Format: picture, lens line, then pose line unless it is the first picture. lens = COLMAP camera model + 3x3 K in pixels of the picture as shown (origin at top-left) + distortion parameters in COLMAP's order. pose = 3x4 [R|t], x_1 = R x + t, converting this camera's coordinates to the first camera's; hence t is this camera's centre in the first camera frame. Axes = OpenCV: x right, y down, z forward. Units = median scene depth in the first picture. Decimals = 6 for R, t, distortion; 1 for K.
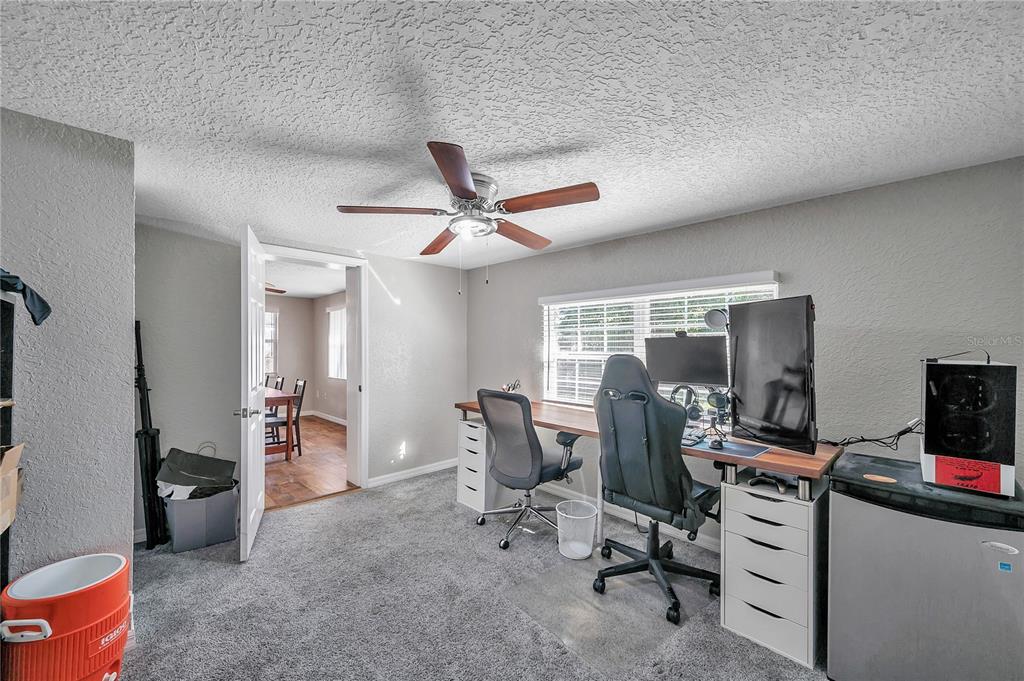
lens RADIAL K [[408.1, 0, 510.4], [0, 408.1, 344.6], [0, 0, 1]] dist [-0.001537, -0.000503]
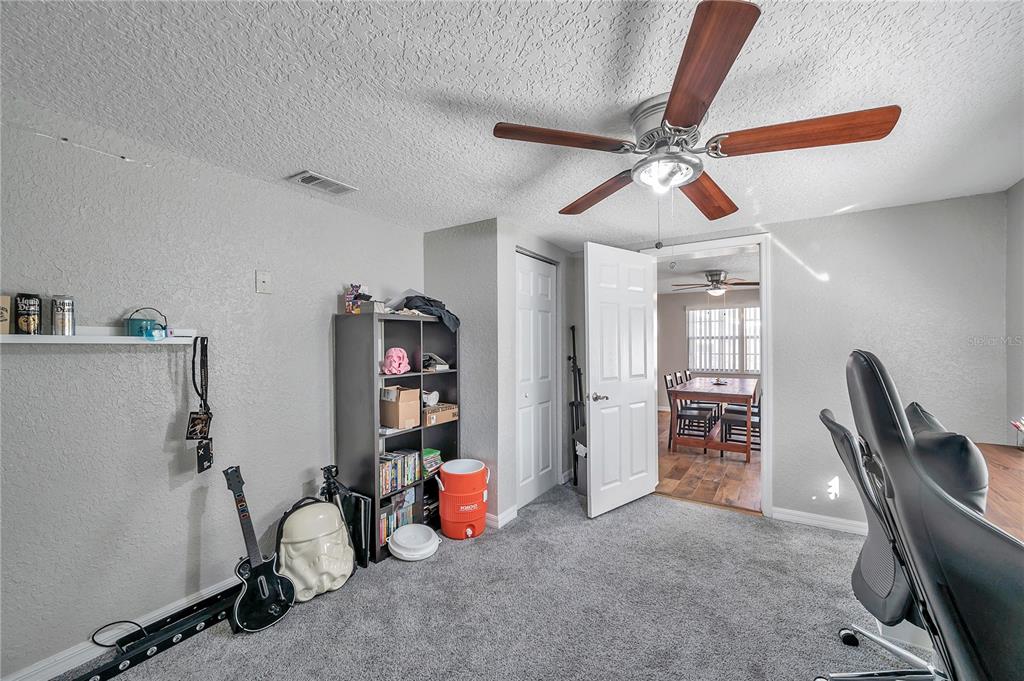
lens RADIAL K [[408.1, 0, 514.1], [0, 408.1, 341.8], [0, 0, 1]] dist [-0.001537, -0.000503]
pose [[0.219199, -0.013457, -0.975587, 0.354142], [0.012542, 0.999861, -0.010974, 0.010925], [0.975600, -0.009830, 0.219337, 0.369539]]
